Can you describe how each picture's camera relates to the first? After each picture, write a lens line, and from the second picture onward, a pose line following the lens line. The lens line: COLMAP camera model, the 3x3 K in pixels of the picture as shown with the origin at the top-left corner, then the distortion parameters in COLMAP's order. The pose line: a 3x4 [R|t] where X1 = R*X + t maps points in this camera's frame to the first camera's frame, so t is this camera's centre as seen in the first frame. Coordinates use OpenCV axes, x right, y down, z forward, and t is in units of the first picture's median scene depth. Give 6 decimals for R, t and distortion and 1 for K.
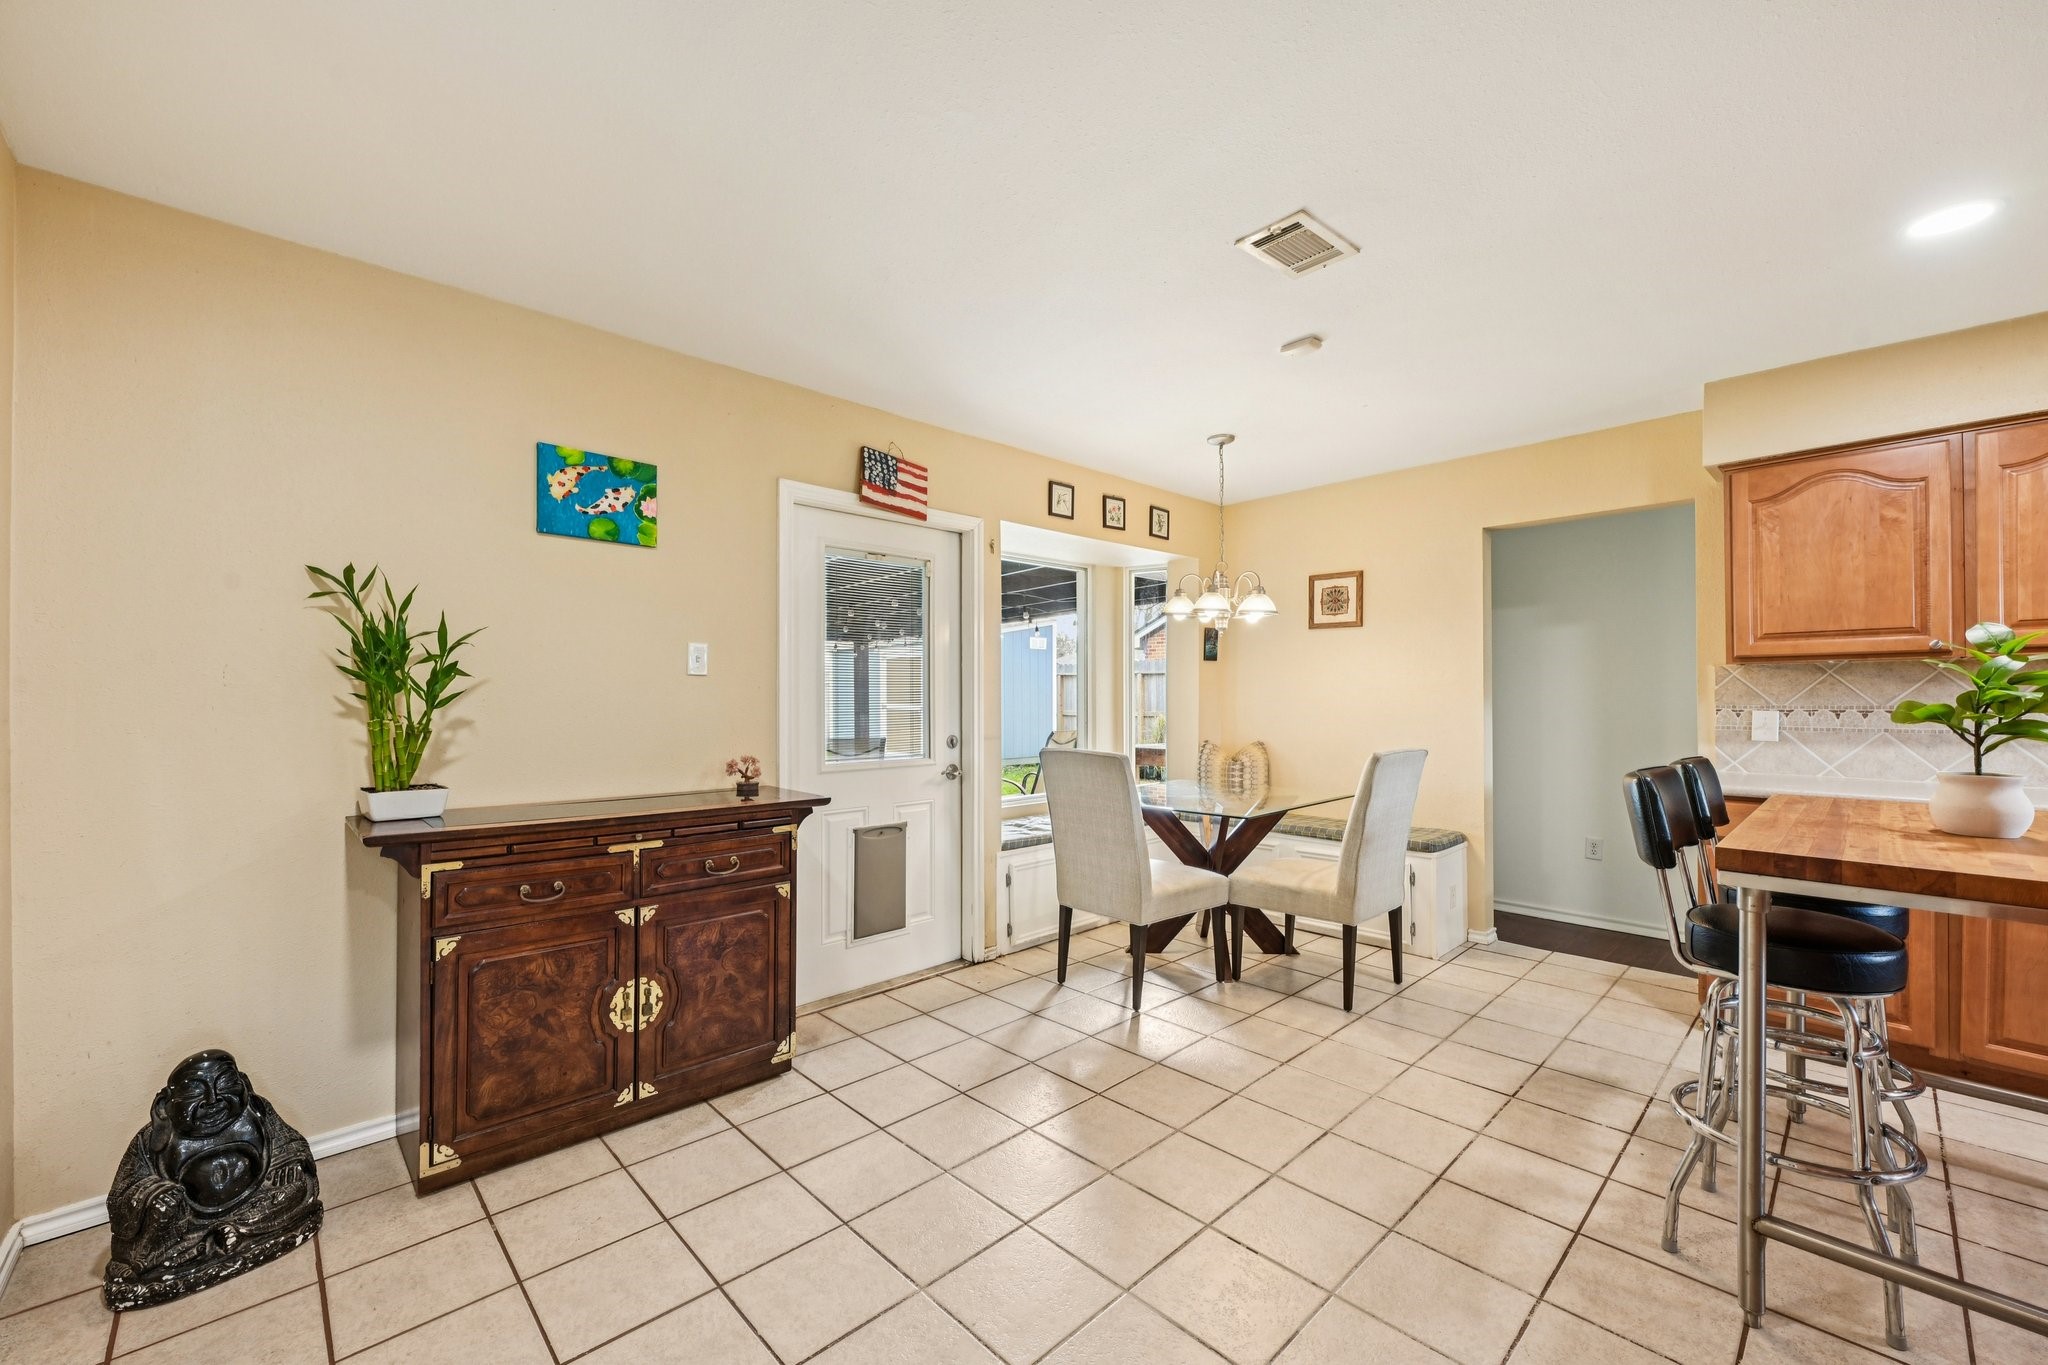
lens RADIAL K [[808.6, 0, 1022.3], [0, 808.6, 696.5], [0, 0, 1]] dist [-0.006875, 0.003204]
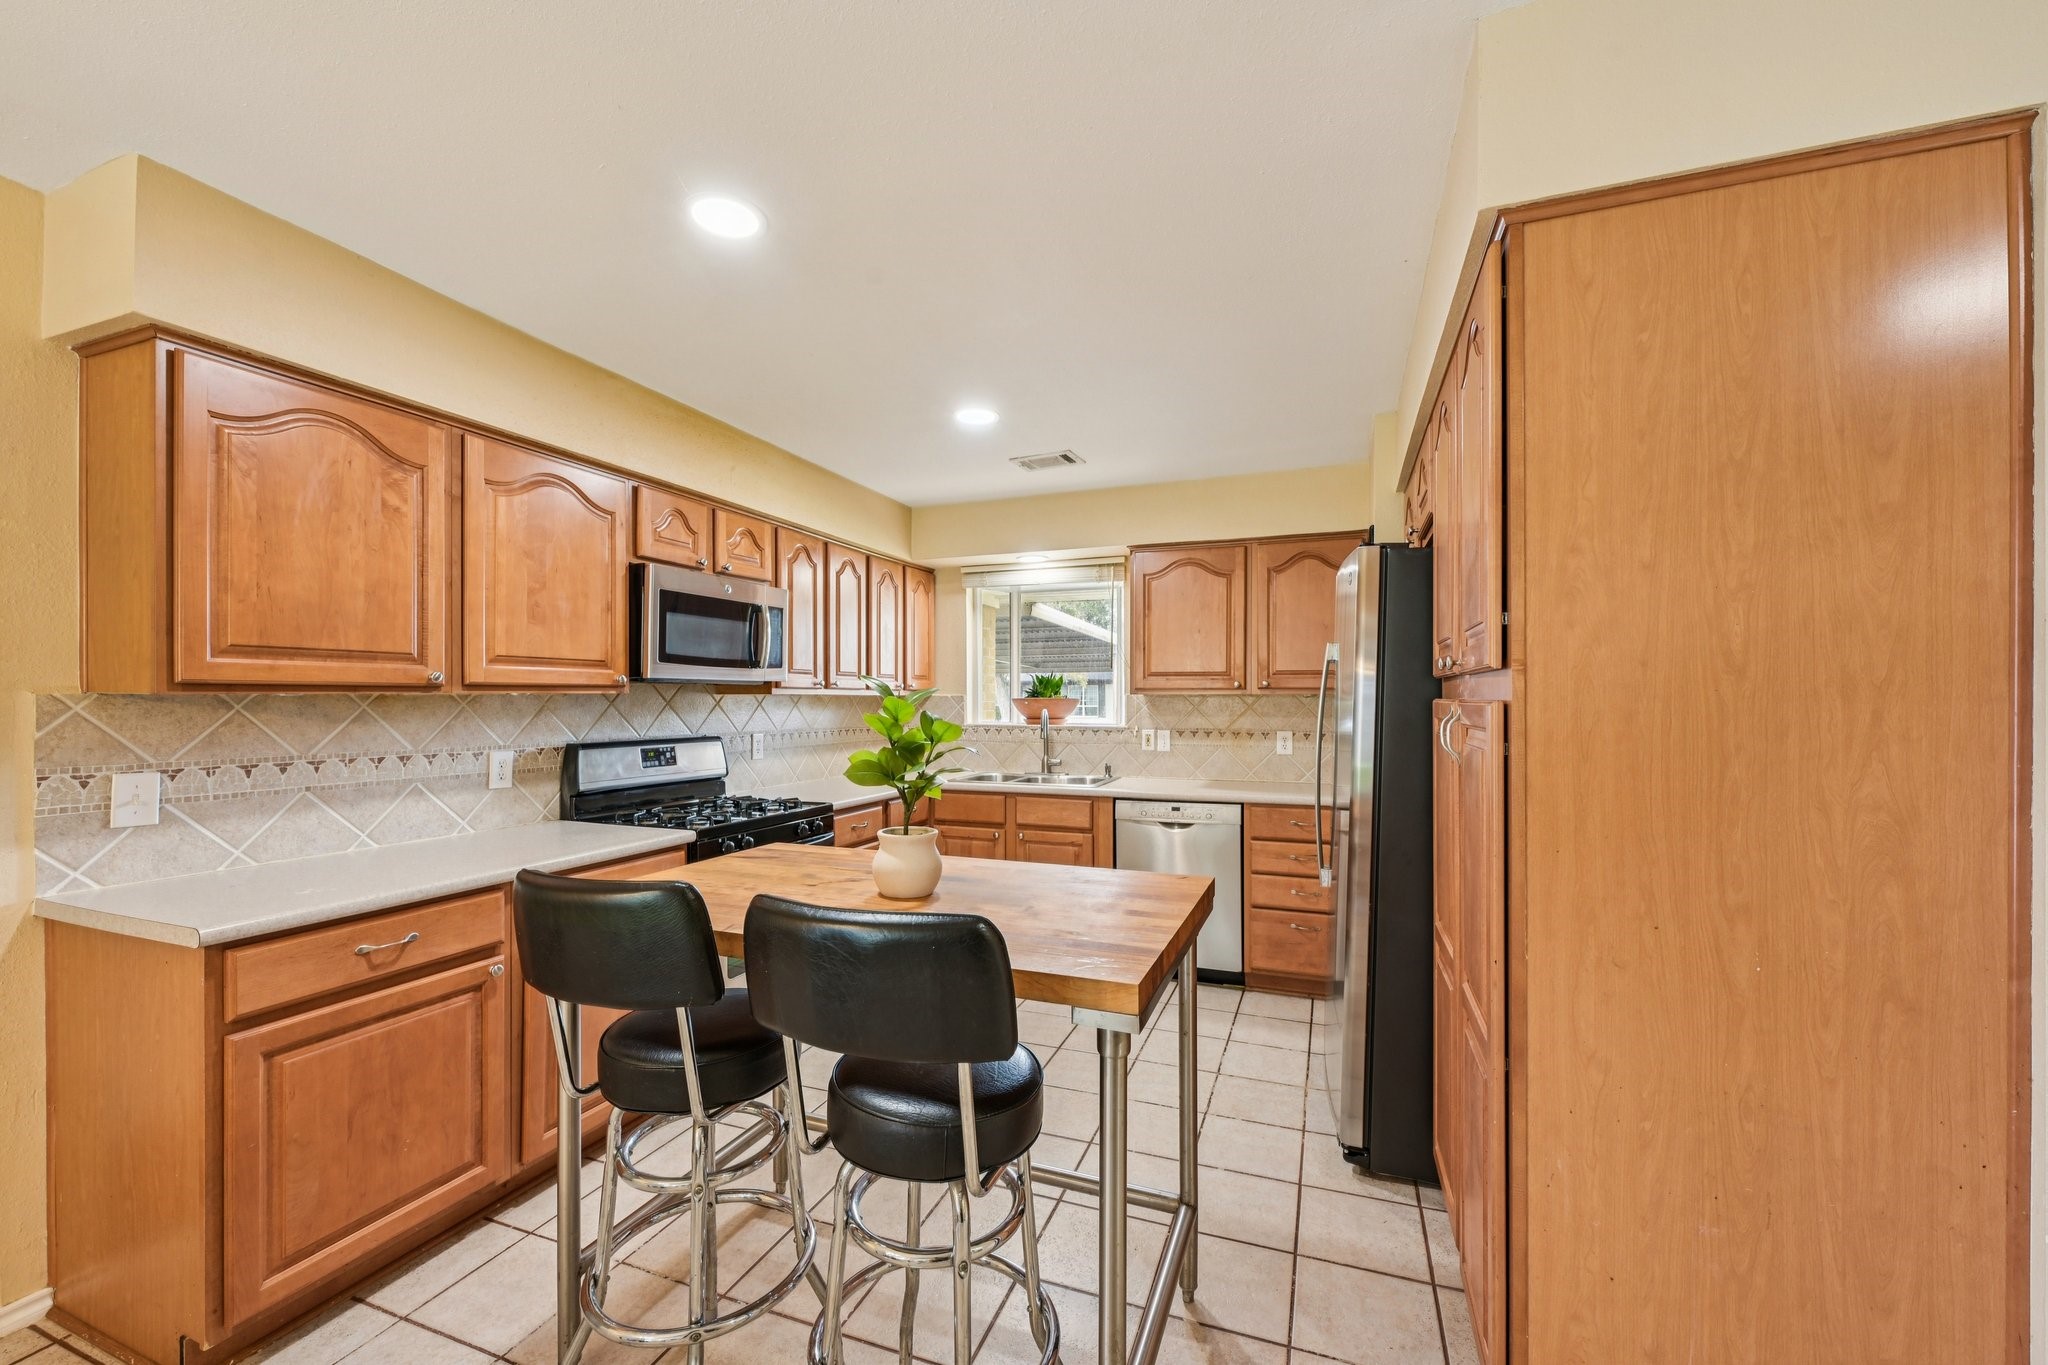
lens RADIAL K [[808.6, 0, 1018.3], [0, 808.6, 698.8], [0, 0, 1]] dist [-0.006875, 0.003204]
pose [[-0.433327, 0.005726, 0.901219, 0.119712], [0.004419, 0.999981, -0.004229, -0.028711], [-0.901226, 0.002150, -0.433344, 0.635585]]
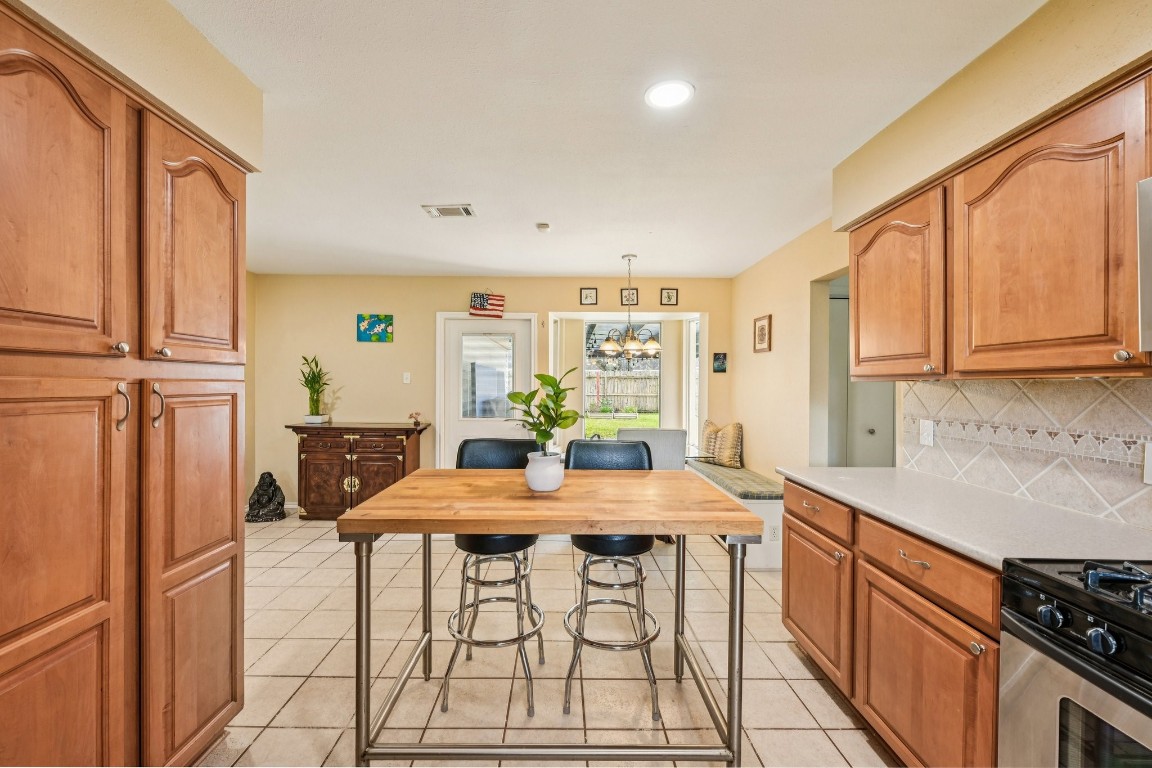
lens RADIAL K [[454.9, 0, 558.3], [0, 454.9, 385.6], [0, 0, 1]] dist [-0.006875, 0.003204]
pose [[0.733745, 0.012285, -0.679314, 0.913150], [-0.010956, 0.999920, 0.006249, -0.029336], [0.679337, 0.002857, 0.733821, 0.132495]]
